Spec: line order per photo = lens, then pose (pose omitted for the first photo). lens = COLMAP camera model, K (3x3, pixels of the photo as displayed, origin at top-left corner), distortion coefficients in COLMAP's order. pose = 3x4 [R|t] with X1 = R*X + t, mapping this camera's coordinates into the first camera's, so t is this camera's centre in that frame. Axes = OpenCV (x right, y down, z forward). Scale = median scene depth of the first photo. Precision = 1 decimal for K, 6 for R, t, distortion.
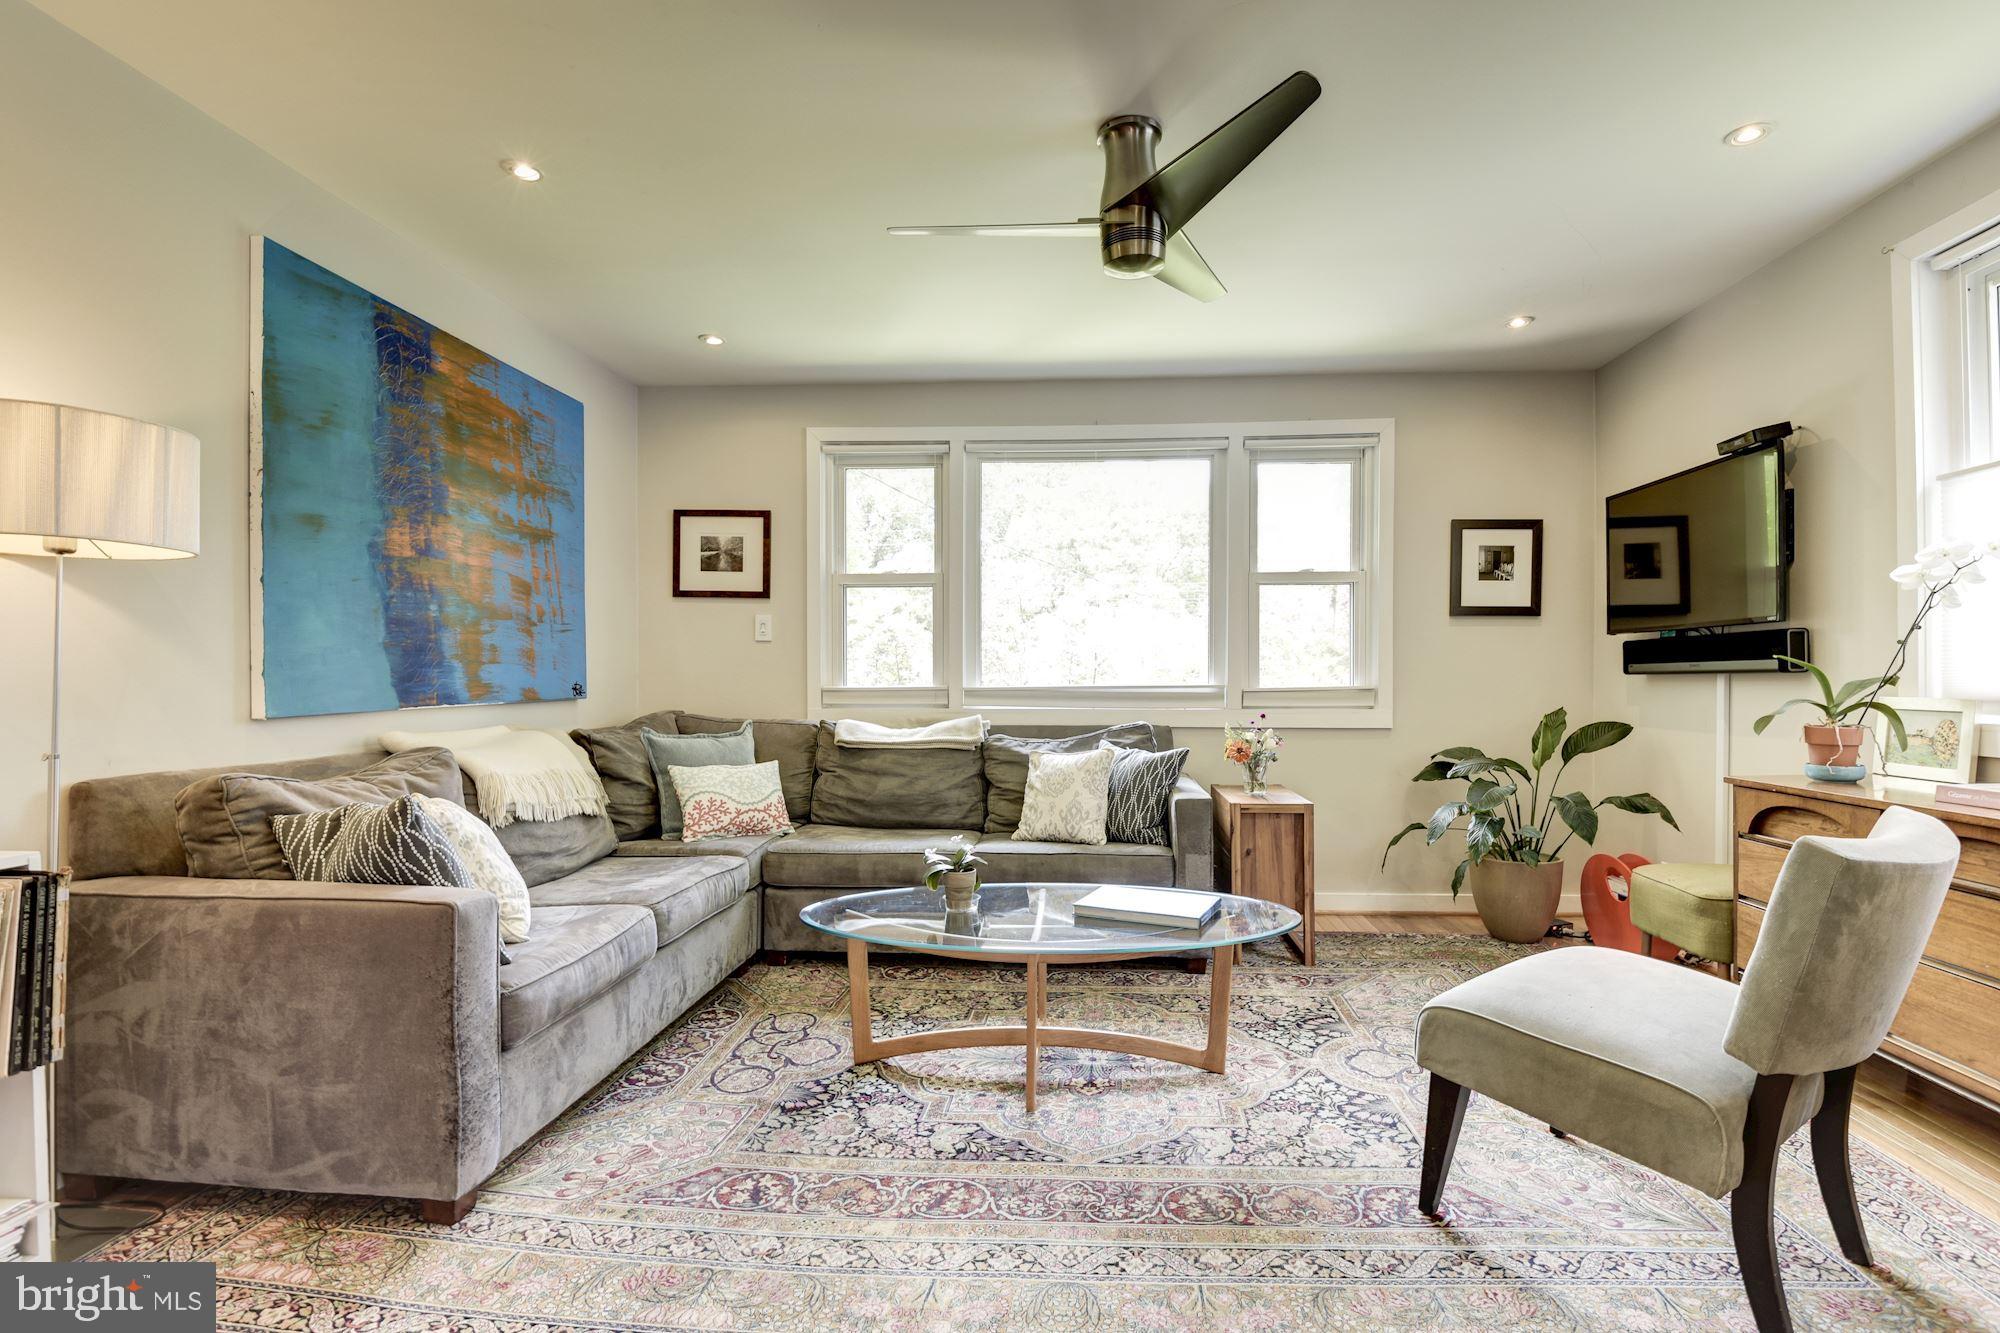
lens RADIAL K [[937.8, 0, 1004.6], [0, 937.8, 659.6], [0, 0, 1]] dist [0.001151, -0.017446]
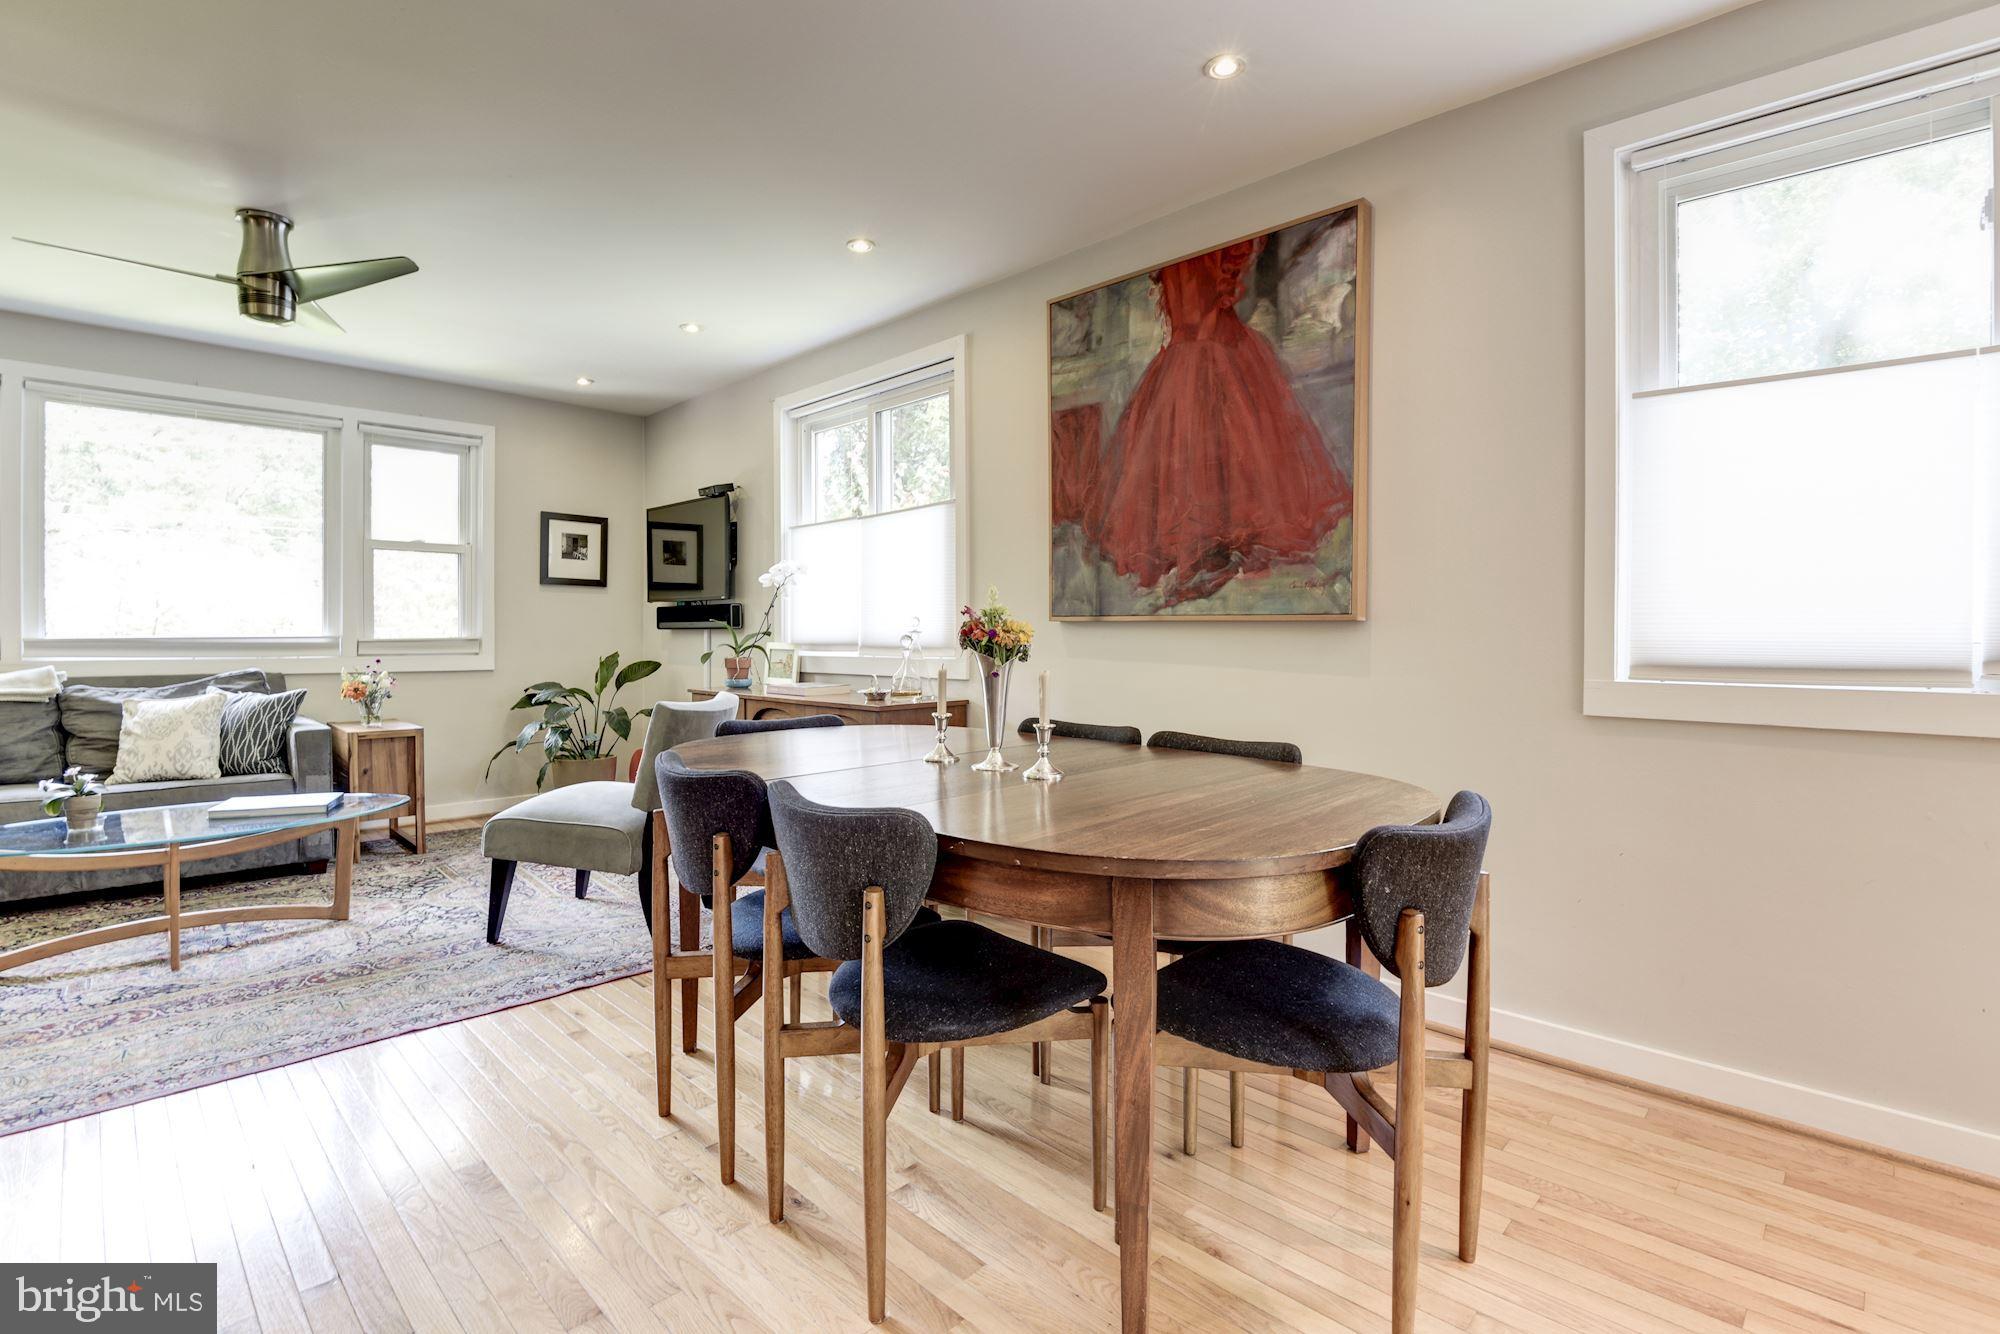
lens RADIAL K [[937.8, 0, 1004.6], [0, 937.8, 660.1], [0, 0, 1]] dist [0.001151, -0.017446]
pose [[0.652857, -0.017907, 0.757270, -0.117848], [-0.020517, 0.998936, 0.041309, -0.008590], [-0.757203, -0.042506, 0.651795, -0.425695]]
